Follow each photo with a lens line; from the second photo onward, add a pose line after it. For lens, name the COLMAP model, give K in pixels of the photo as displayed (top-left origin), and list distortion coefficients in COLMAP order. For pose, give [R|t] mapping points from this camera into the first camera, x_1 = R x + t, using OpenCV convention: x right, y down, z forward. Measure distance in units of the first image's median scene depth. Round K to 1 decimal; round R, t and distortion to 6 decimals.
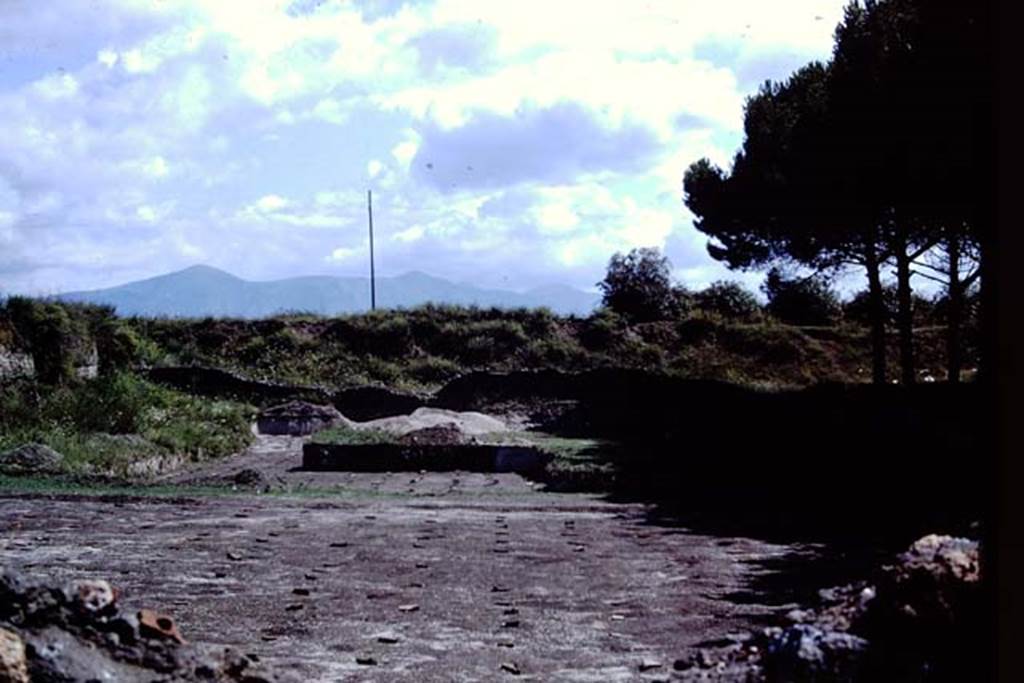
lens RADIAL K [[1673.0, 0, 512.0], [0, 1673.0, 341.5], [0, 0, 1]] dist [-0.279030, 0.251454]
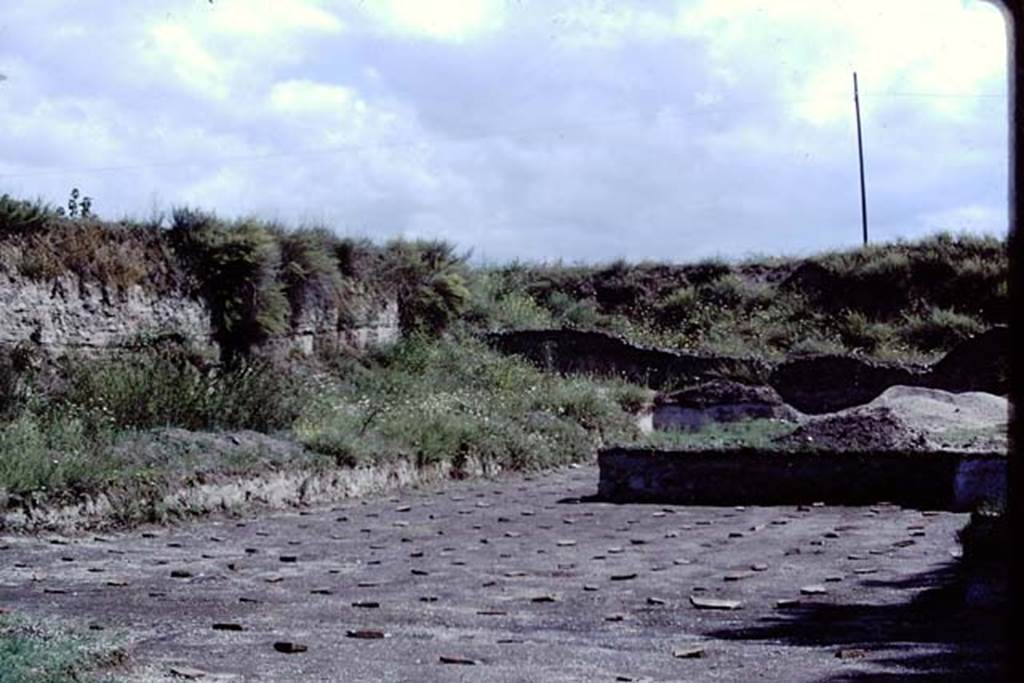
lens RADIAL K [[1693.3, 0, 580.7], [0, 1693.3, 343.2], [0, 0, 1]] dist [-0.406047, 1.303359]
pose [[0.946495, -0.015768, -0.322332, 0.028740], [0.016785, 0.999859, 0.000376, 0.019682], [0.322280, -0.005766, 0.946627, 0.351635]]
